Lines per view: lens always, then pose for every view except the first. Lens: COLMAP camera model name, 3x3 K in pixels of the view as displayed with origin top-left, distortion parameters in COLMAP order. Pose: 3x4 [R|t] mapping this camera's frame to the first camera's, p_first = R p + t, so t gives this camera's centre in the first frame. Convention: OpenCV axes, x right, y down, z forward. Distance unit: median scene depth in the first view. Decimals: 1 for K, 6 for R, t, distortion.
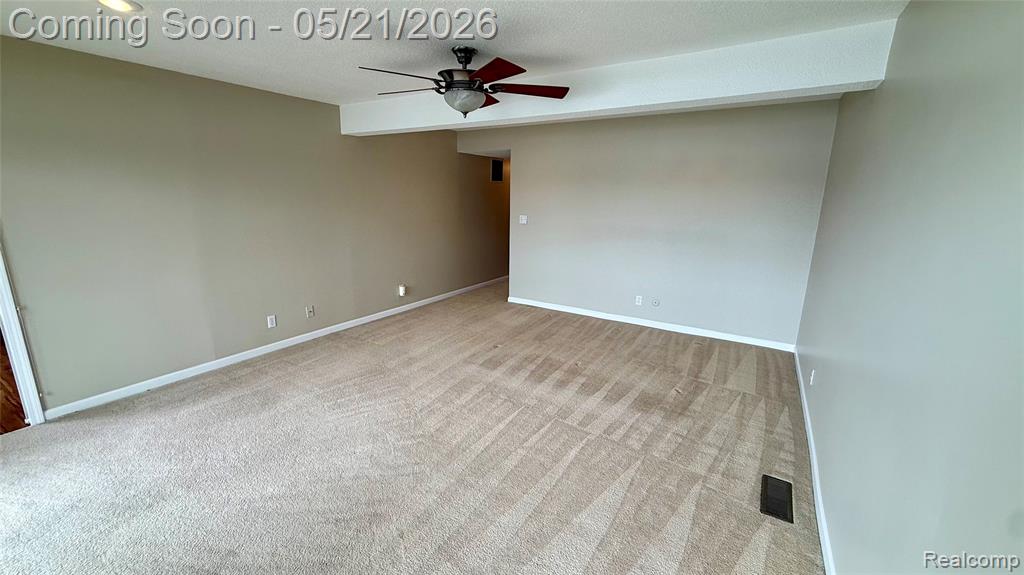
lens RADIAL K [[410.8, 0, 509.7], [0, 410.8, 282.4], [0, 0, 1]] dist [-0.000206, -0.000302]
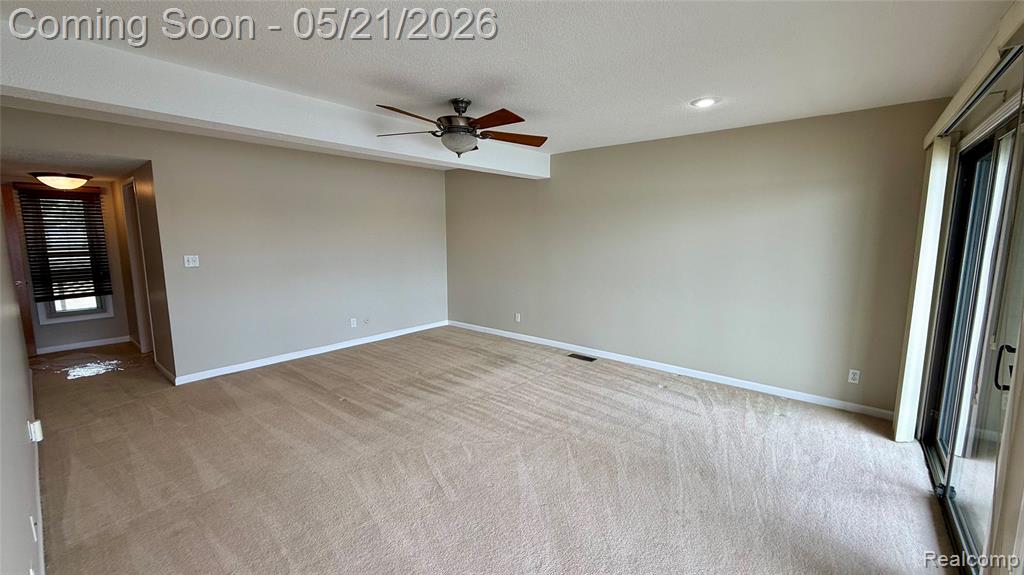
lens RADIAL K [[410.8, 0, 533.6], [0, 410.8, 281.1], [0, 0, 1]] dist [-0.000206, -0.000302]
pose [[0.132718, -0.142730, 0.980823, -1.001816], [0.213231, 0.970517, 0.112377, -0.123597], [-0.967945, 0.194227, 0.159240, 0.551310]]
